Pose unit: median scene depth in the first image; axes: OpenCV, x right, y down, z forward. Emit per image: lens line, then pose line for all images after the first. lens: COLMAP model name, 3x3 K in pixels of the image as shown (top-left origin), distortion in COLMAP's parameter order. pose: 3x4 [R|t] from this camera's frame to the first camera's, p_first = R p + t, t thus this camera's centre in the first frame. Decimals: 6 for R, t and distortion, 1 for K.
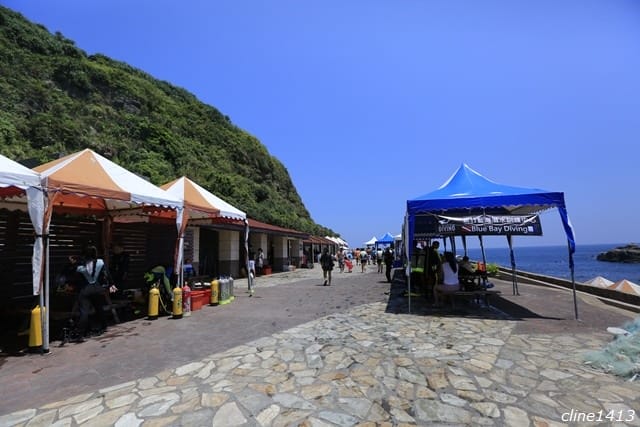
lens RADIAL K [[290.2, 0, 320.4], [0, 290.2, 209.2], [0, 0, 1]] dist [-0.023776, 0.000864]
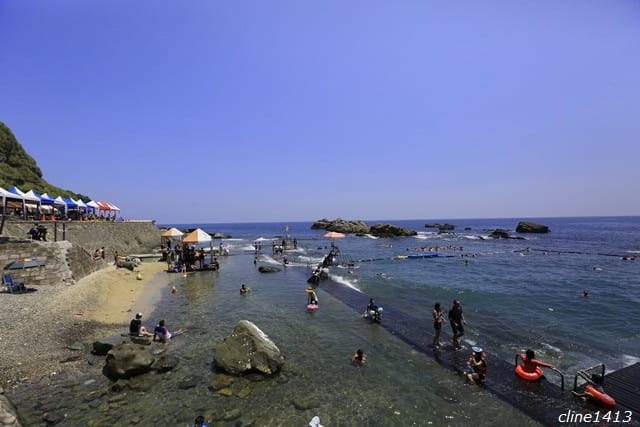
lens RADIAL K [[290.2, 0, 322.1], [0, 290.2, 216.6], [0, 0, 1]] dist [-0.023776, 0.000864]
pose [[0.807890, 0.016920, 0.589090, 0.253953], [-0.086347, 0.992199, 0.089920, -0.045837], [-0.582973, -0.123512, 0.803049, -0.516832]]
